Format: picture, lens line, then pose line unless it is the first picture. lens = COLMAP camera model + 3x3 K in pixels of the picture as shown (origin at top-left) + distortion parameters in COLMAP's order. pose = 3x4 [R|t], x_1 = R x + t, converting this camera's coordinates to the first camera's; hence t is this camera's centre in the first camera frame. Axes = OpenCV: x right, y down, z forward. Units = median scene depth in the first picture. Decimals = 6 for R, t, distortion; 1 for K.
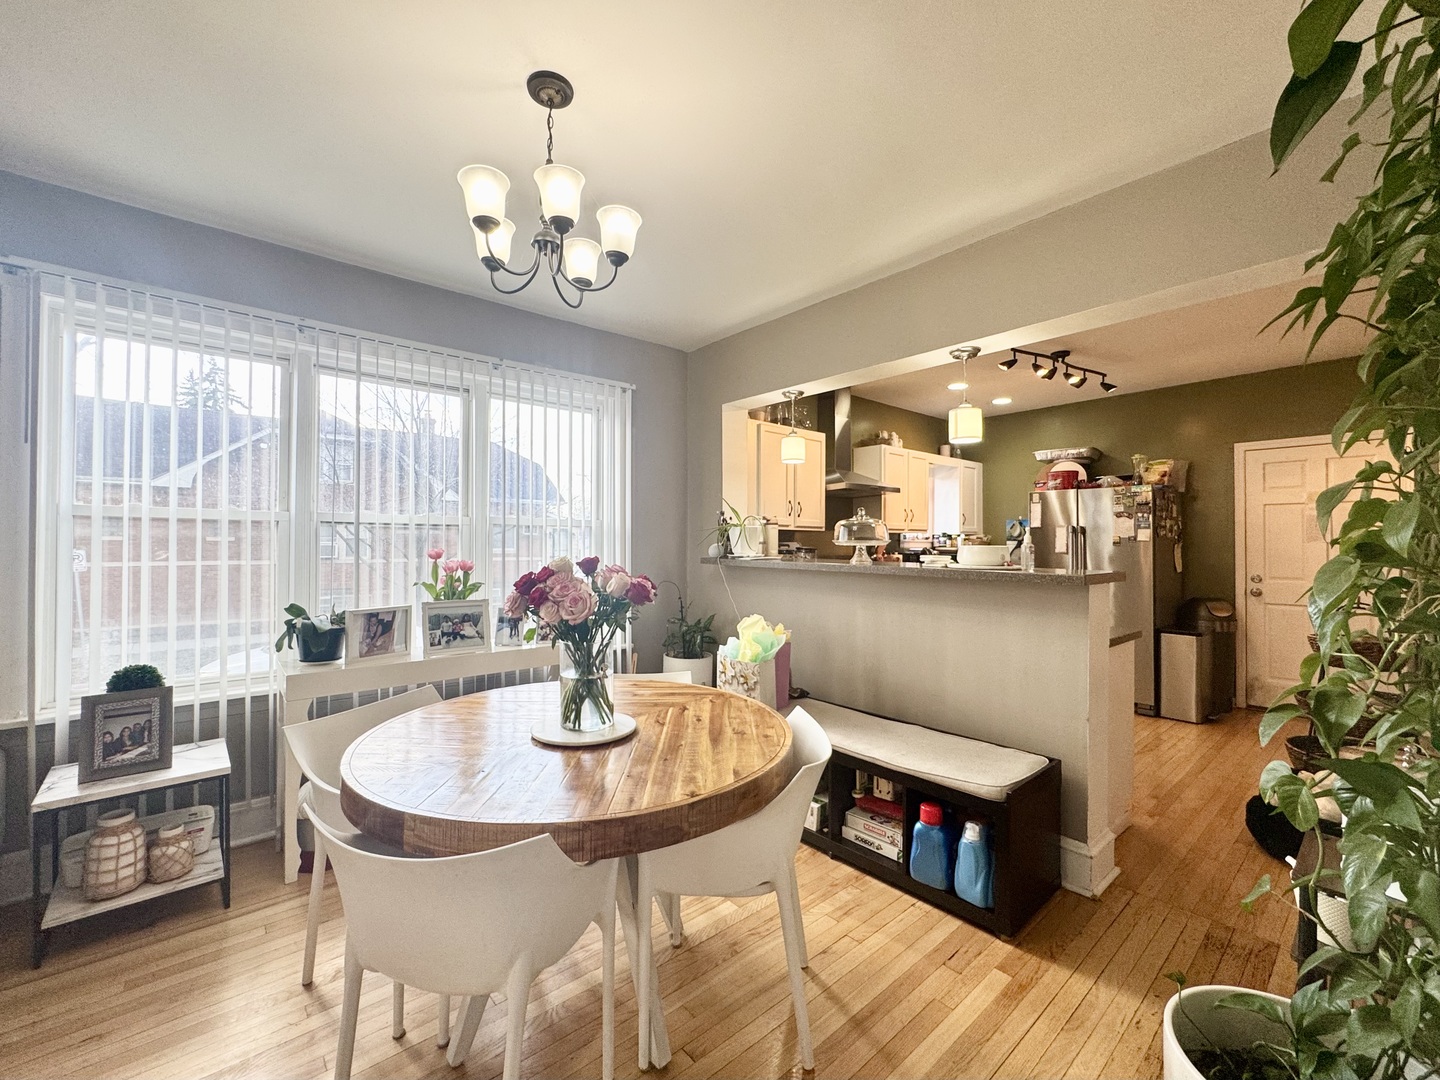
lens RADIAL K [[594.8, 0, 717.5], [0, 594.8, 543.4], [0, 0, 1]] dist [-0.001929, -0.000243]
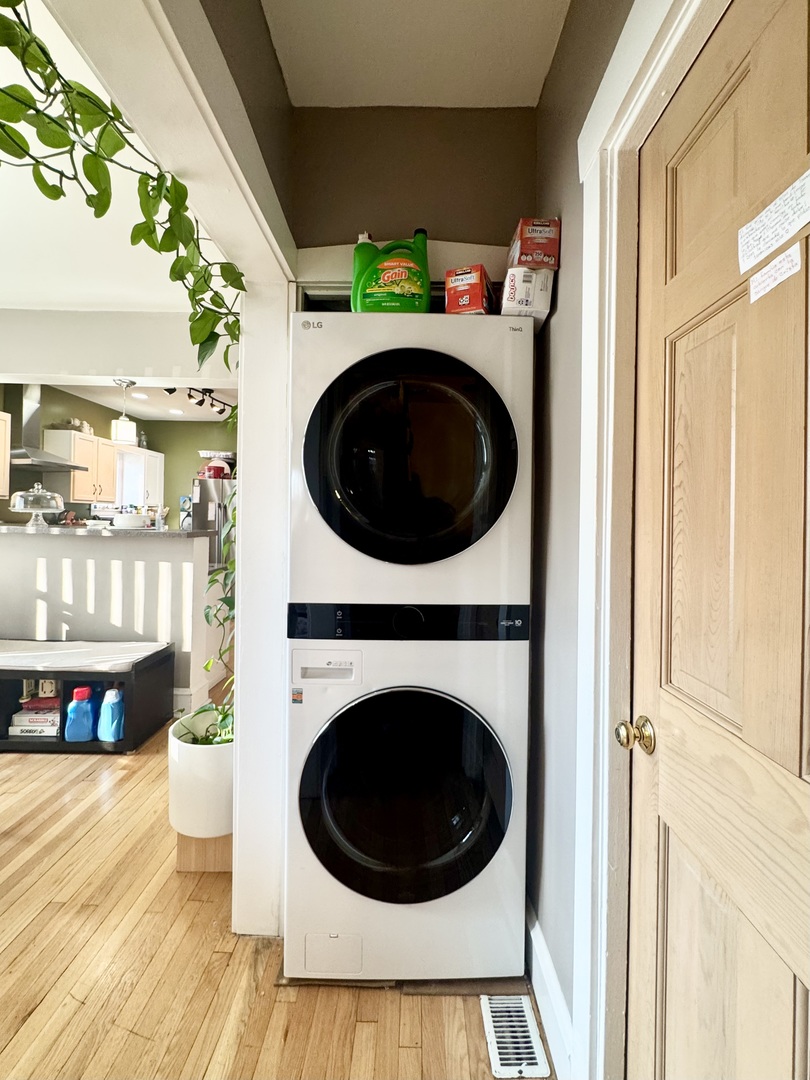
lens RADIAL K [[446.1, 0, 375.2], [0, 446.1, 518.4], [0, 0, 1]] dist [-0.001929, -0.000243]
pose [[0.657652, 0.012252, 0.753222, -0.002183], [-0.020666, 0.999785, 0.001781, -0.000276], [-0.753038, -0.016737, 0.657764, -0.178971]]
